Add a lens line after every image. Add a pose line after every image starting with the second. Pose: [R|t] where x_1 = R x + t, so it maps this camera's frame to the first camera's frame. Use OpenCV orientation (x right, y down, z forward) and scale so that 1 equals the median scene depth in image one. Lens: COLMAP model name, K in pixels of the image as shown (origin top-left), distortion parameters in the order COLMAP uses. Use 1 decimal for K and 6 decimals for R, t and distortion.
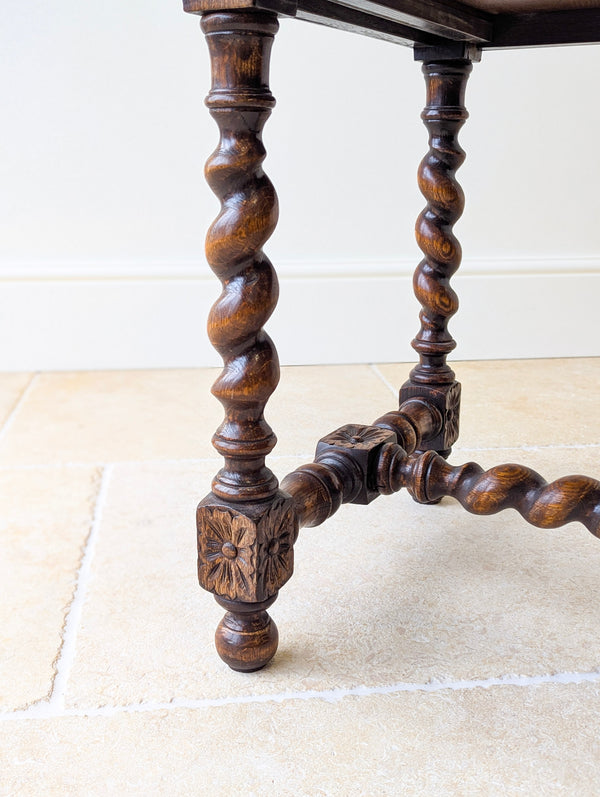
lens RADIAL K [[855.8, 0, 300.0], [0, 855.8, 398.5], [0, 0, 1]] dist [0.075311, -0.018000]
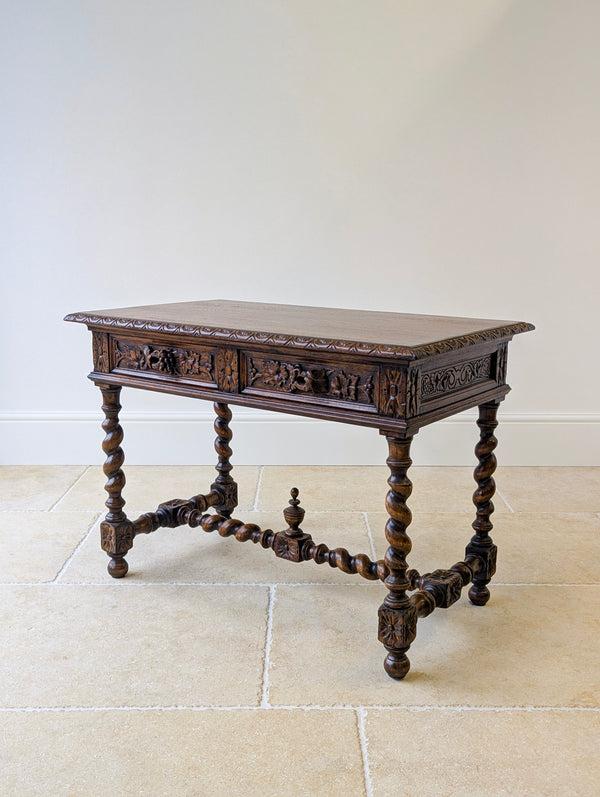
lens RADIAL K [[837.1, 0, 309.1], [0, 837.1, 402.8], [0, 0, 1]] dist [0.059714, -0.016957]
pose [[0.992220, 0.024501, -0.122063, 0.990161], [-0.033469, 0.996845, -0.071972, -0.120208], [0.119914, 0.075498, 0.989909, -1.988846]]
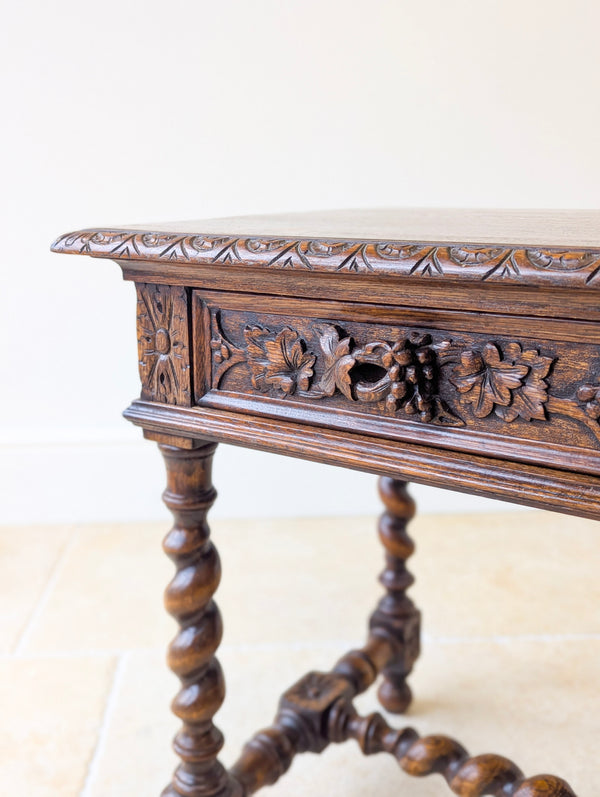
lens RADIAL K [[855.8, 0, 300.0], [0, 855.8, 398.5], [0, 0, 1]] dist [0.075311, -0.018000]
pose [[0.996886, 0.005460, -0.078661, 0.165812], [-0.007893, 0.999499, -0.030644, -0.383735], [0.078454, 0.031169, 0.996430, -0.226476]]
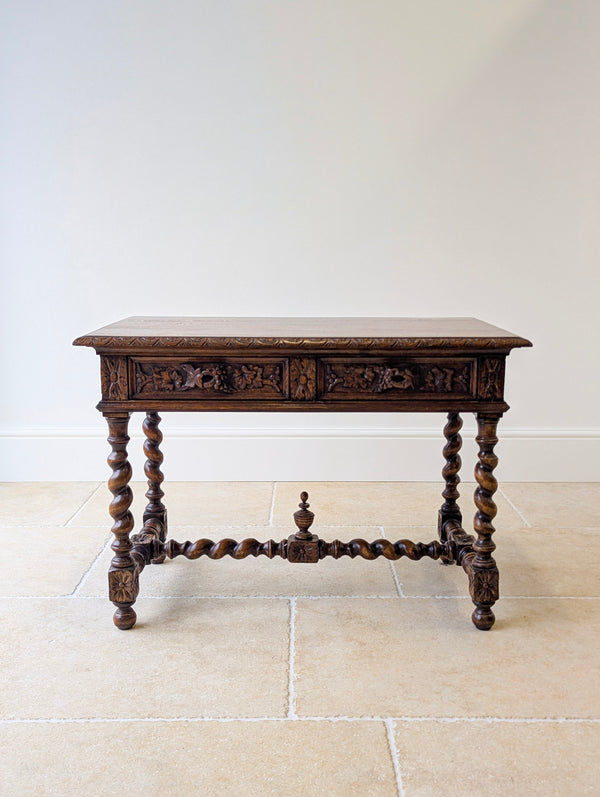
lens RADIAL K [[831.2, 0, 300.2], [0, 831.2, 407.5], [0, 0, 1]] dist [0.067266, -0.006234]
pose [[0.873887, -0.096273, 0.476500, -0.796181], [0.138132, 0.988967, -0.053516, -0.173693], [-0.466091, 0.112587, 0.877544, -1.723541]]
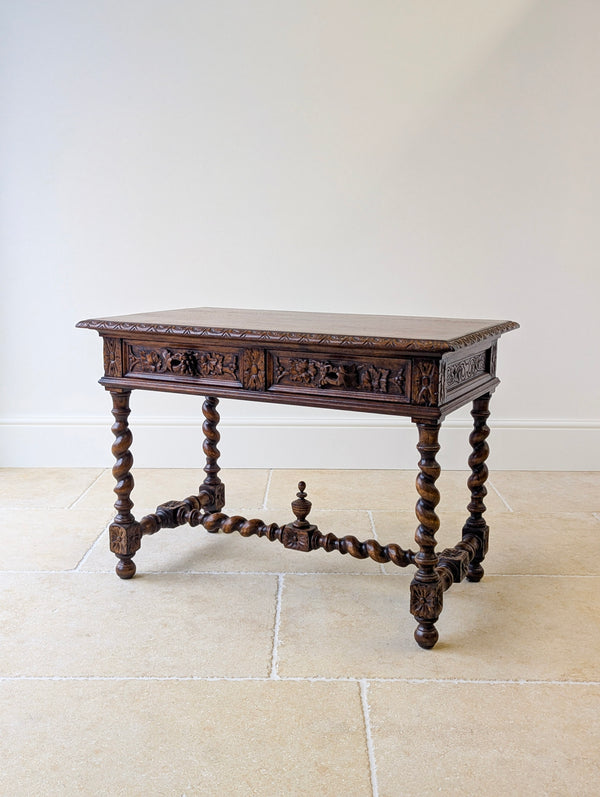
lens RADIAL K [[836.1, 0, 298.0], [0, 836.1, 393.5], [0, 0, 1]] dist [0.065690, -0.028398]
pose [[0.999706, -0.007480, 0.023045, 0.511677], [0.009879, 0.994339, -0.105793, -0.029687], [-0.022123, 0.105989, 0.994121, -2.185751]]
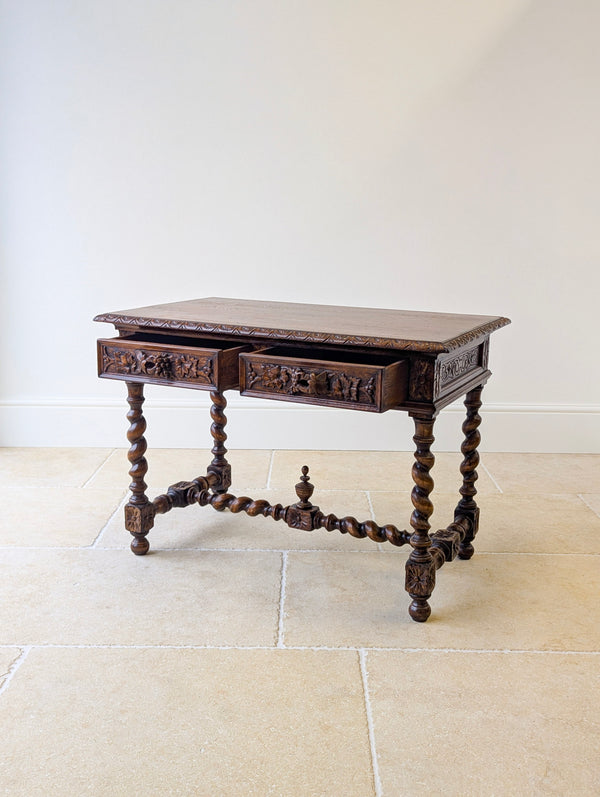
lens RADIAL K [[836.1, 0, 298.0], [0, 836.1, 393.5], [0, 0, 1]] dist [0.065690, -0.028398]
pose [[0.999641, -0.002916, 0.026643, 0.480117], [0.004615, 0.997942, -0.063955, -0.106699], [-0.026402, 0.064055, 0.997597, -2.387280]]
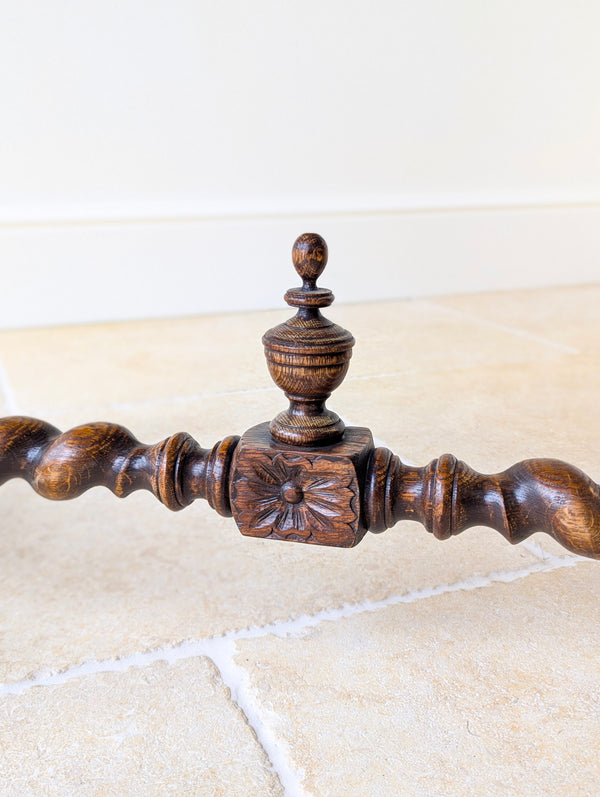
lens RADIAL K [[836.1, 0, 298.0], [0, 836.1, 393.5], [0, 0, 1]] dist [0.065690, -0.028398]
pose [[0.964518, -0.077942, 0.252250, 0.405636], [0.078402, 0.996888, 0.008246, 0.086739], [-0.252107, 0.011823, 0.967627, 0.249613]]
